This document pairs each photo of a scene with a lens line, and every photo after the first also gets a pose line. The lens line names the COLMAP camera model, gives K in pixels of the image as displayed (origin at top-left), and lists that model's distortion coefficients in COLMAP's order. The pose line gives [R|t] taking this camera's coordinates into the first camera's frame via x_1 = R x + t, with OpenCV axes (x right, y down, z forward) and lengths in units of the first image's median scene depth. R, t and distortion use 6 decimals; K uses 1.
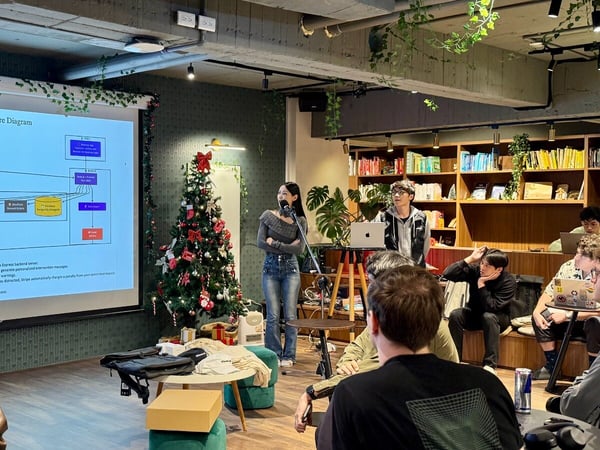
lens RADIAL K [[693.1, 0, 270.6], [0, 693.1, 232.2], [0, 0, 1]] dist [-0.004495, 0.000000]
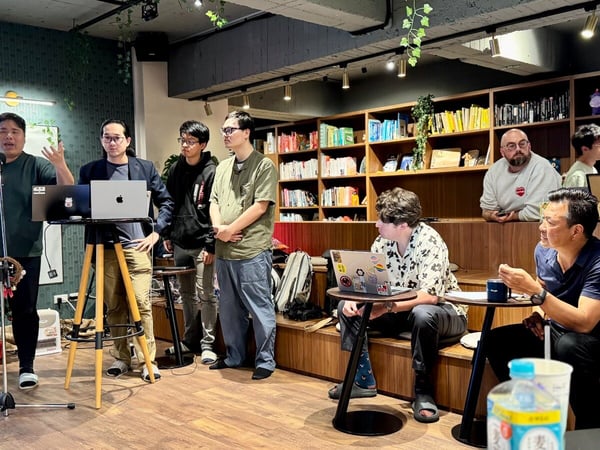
lens RADIAL K [[646.7, 0, 309.2], [0, 646.7, 231.5], [0, 0, 1]] dist [0.023710, 0.000000]
pose [[0.998033, -0.029336, 0.055407, 0.164217], [0.028708, 0.999515, 0.012092, 0.019240], [-0.055735, -0.010478, 0.998391, 0.180600]]
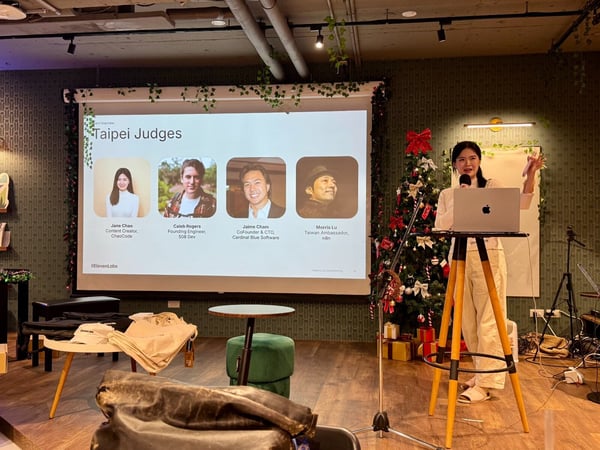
lens RADIAL K [[591.7, 0, 291.0], [0, 591.7, 234.1], [0, 0, 1]] dist [0.062837, 0.000000]
pose [[0.630856, 0.001179, -0.775899, 0.253858], [-0.025772, 0.999479, -0.019436, 0.023752], [0.775471, 0.032258, 0.630558, 0.246208]]
